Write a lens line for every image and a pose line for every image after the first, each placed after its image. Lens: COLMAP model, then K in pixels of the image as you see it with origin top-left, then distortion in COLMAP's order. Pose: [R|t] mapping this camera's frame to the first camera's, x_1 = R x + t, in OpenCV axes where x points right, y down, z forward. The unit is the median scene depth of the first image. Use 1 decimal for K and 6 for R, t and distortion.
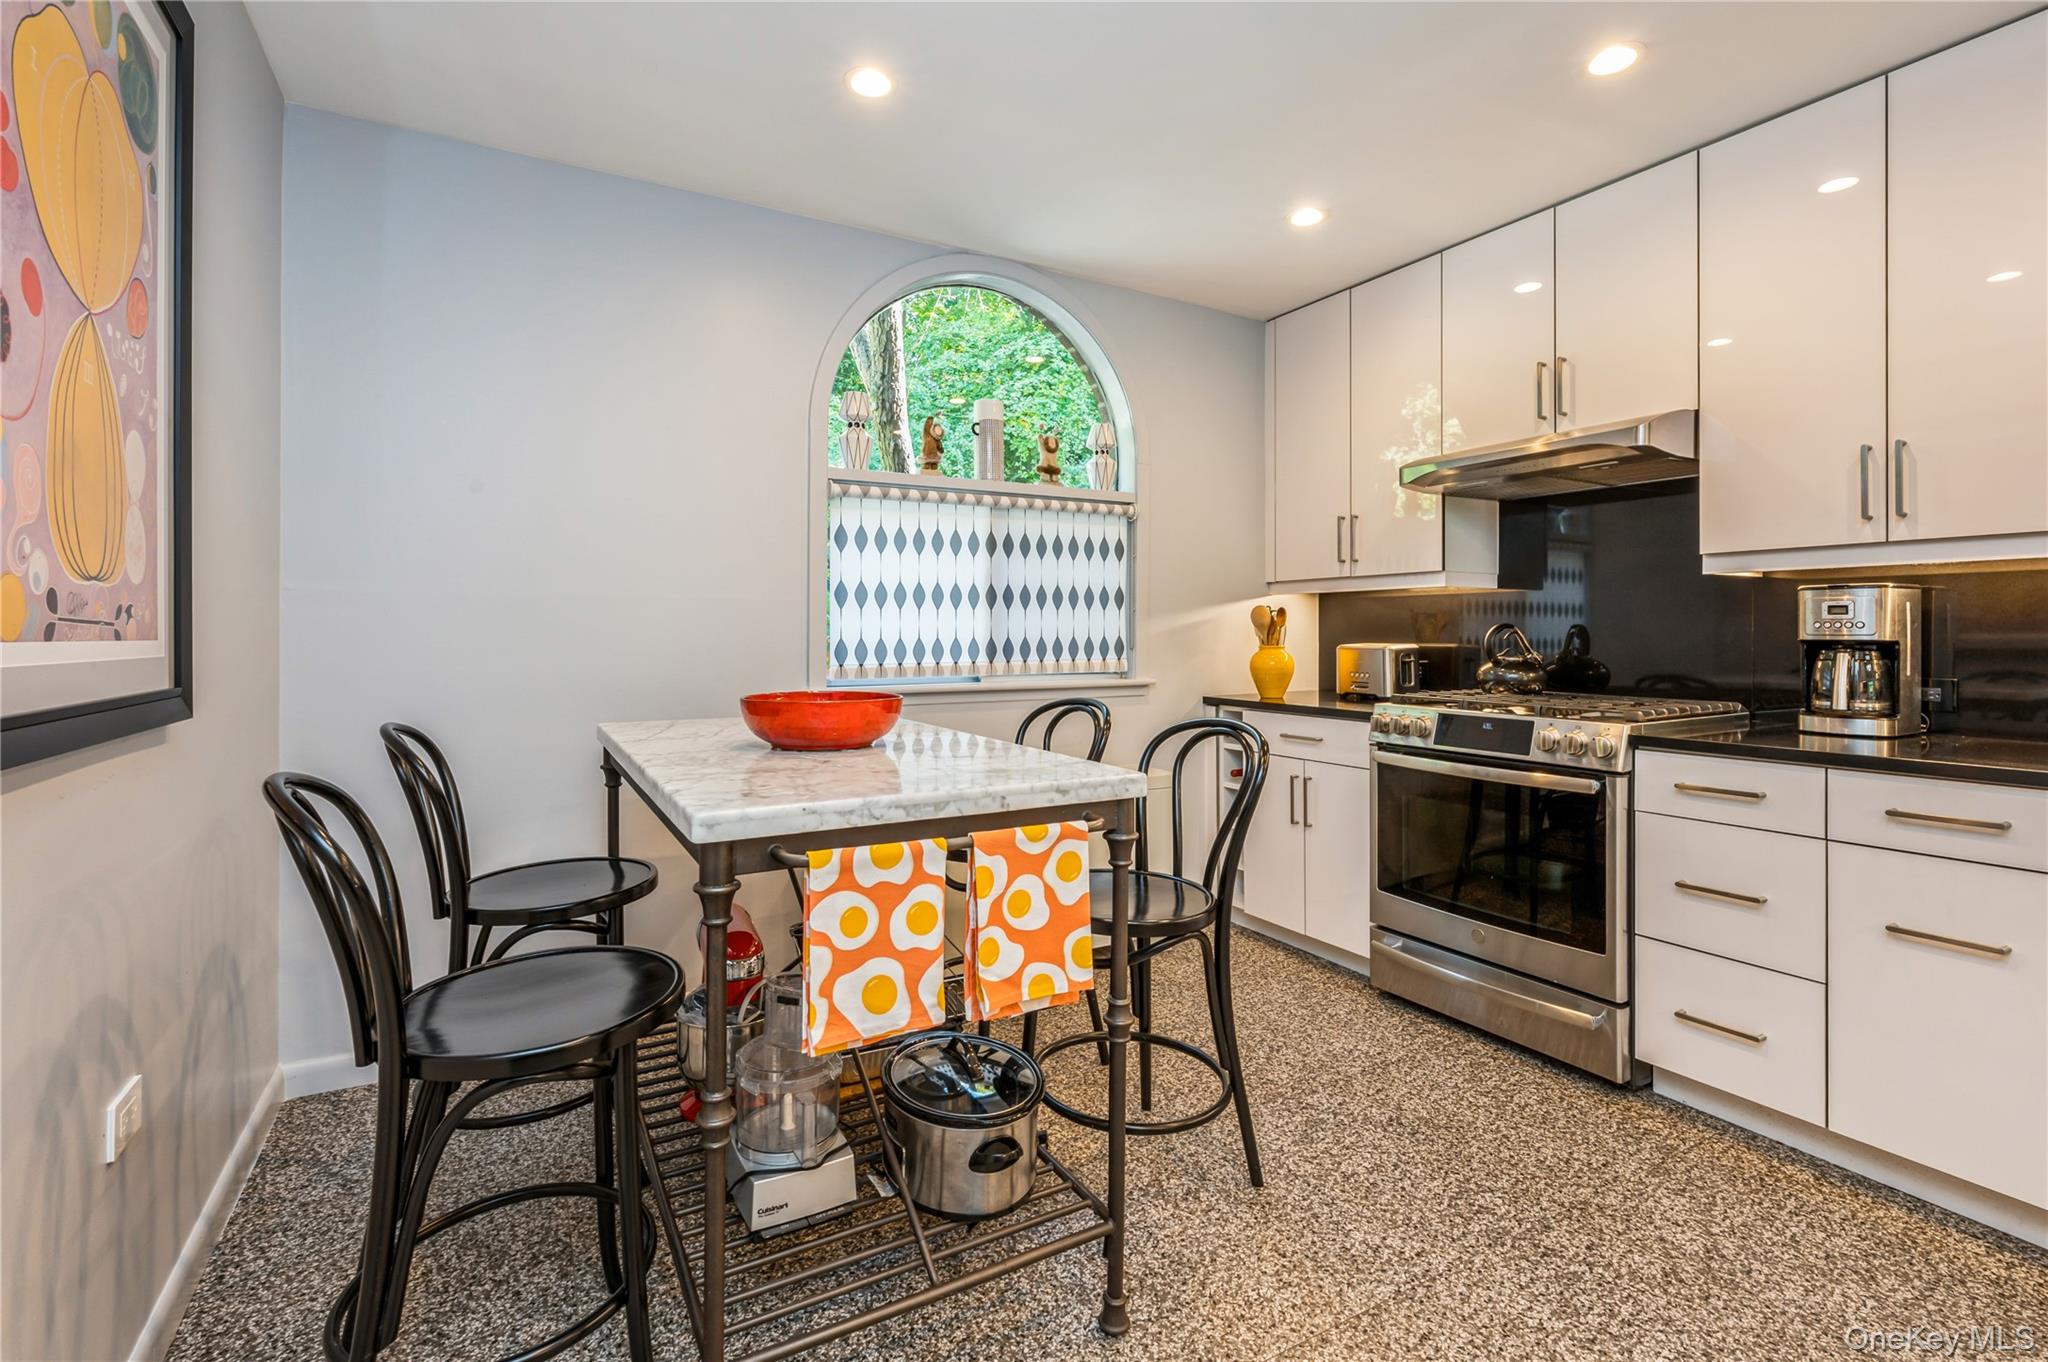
lens RADIAL K [[935.7, 0, 1026.0], [0, 935.7, 629.8], [0, 0, 1]] dist [-0.000799, -0.000386]
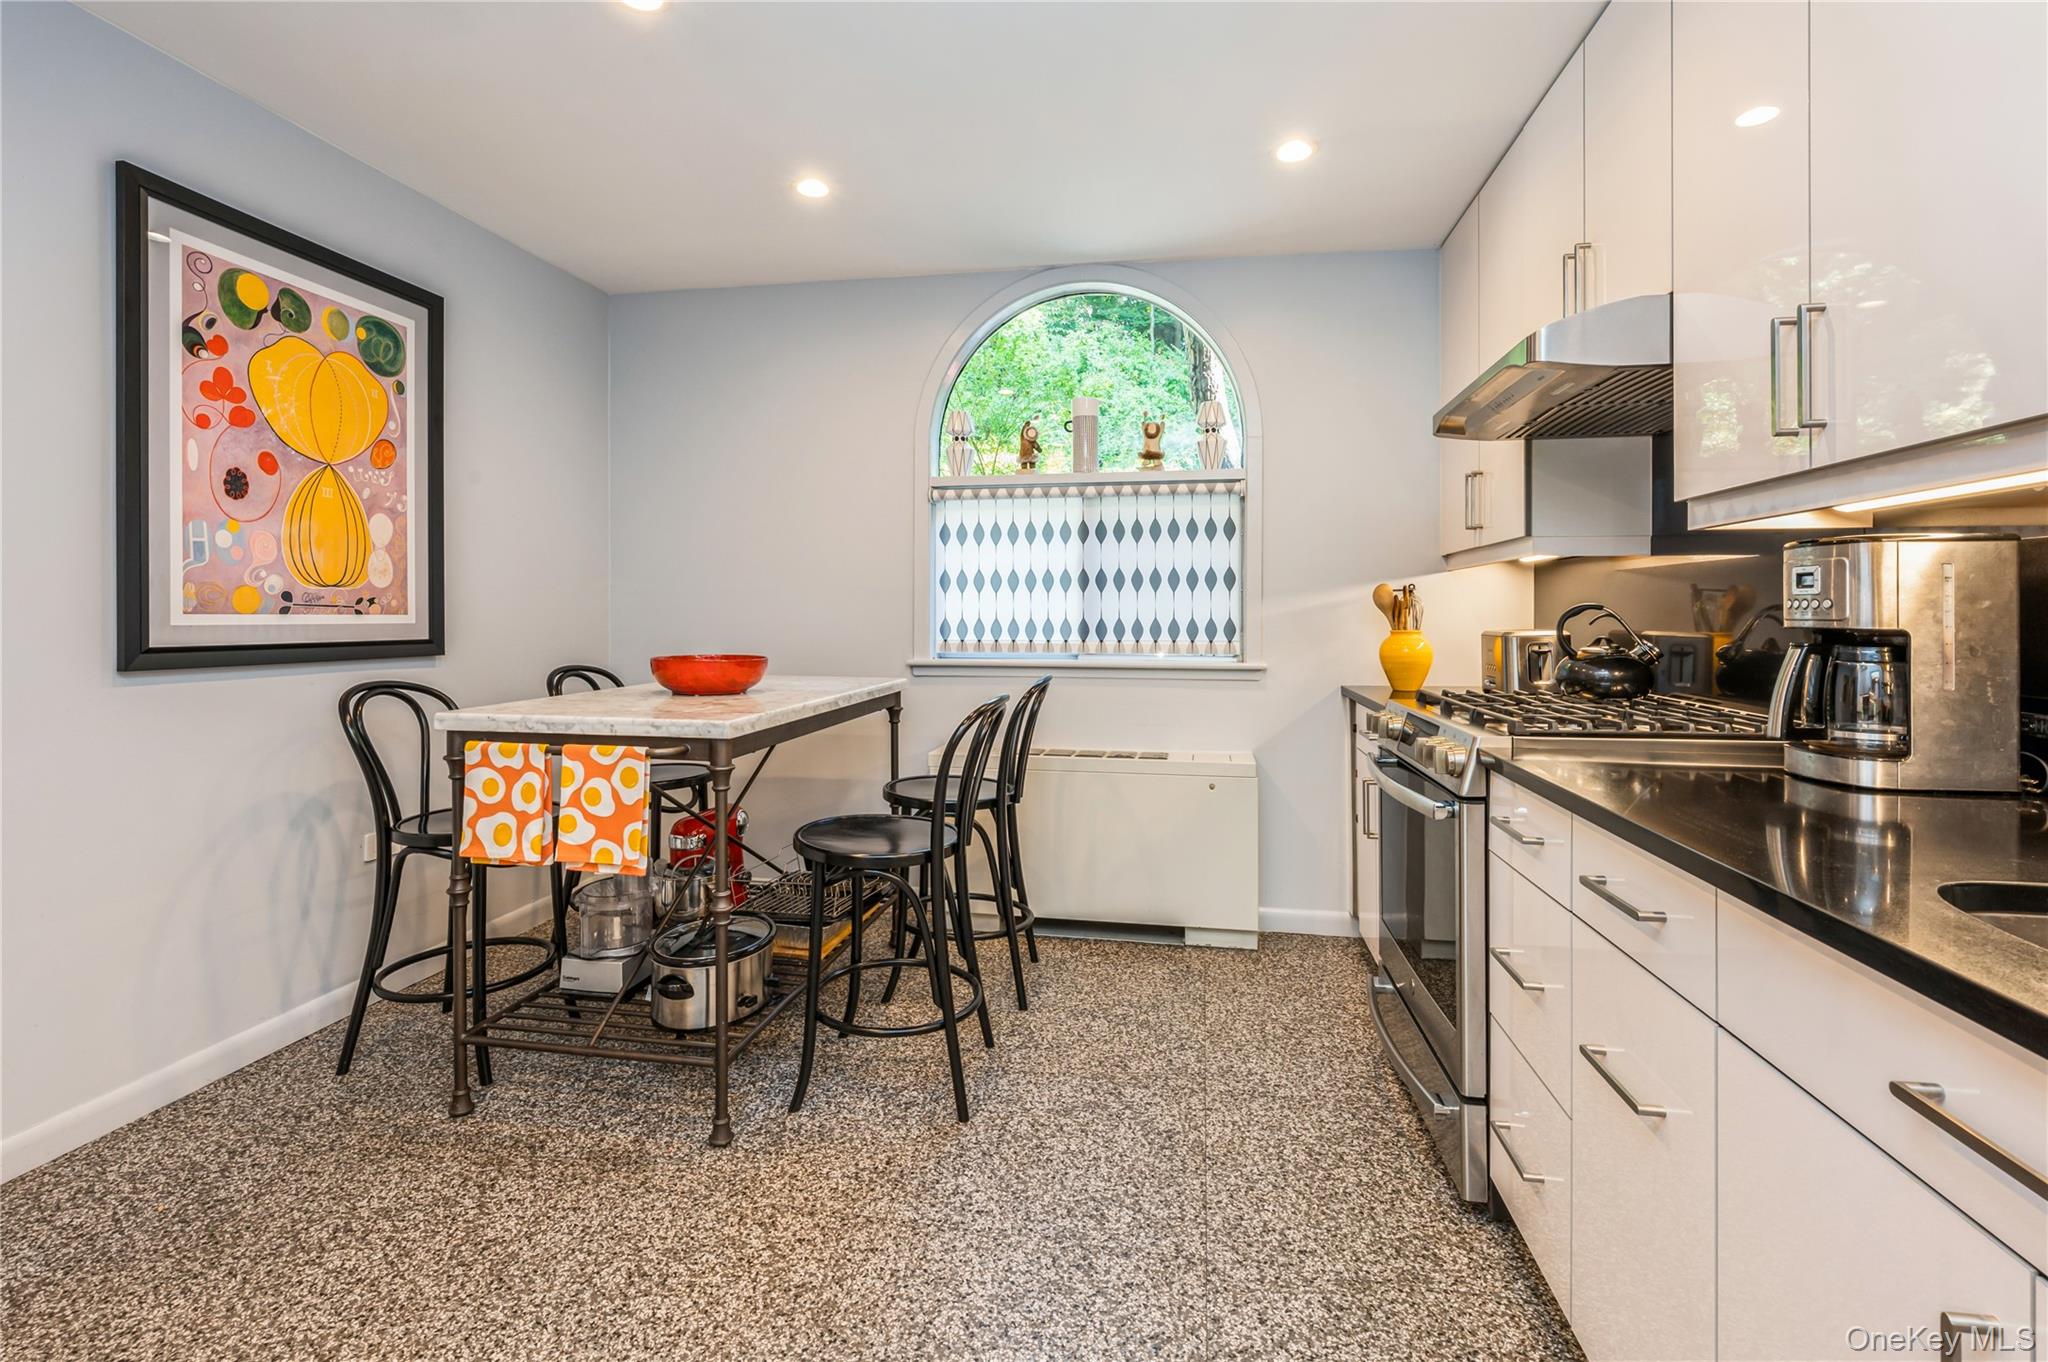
lens RADIAL K [[939.4, 0, 1022.8], [0, 939.4, 617.4], [0, 0, 1]] dist [-0.000777, -0.000134]
pose [[0.769982, 0.005681, -0.638040, 0.768901], [-0.002104, 0.999978, 0.006364, 0.000562], [0.638062, -0.003557, 0.769977, 0.157801]]
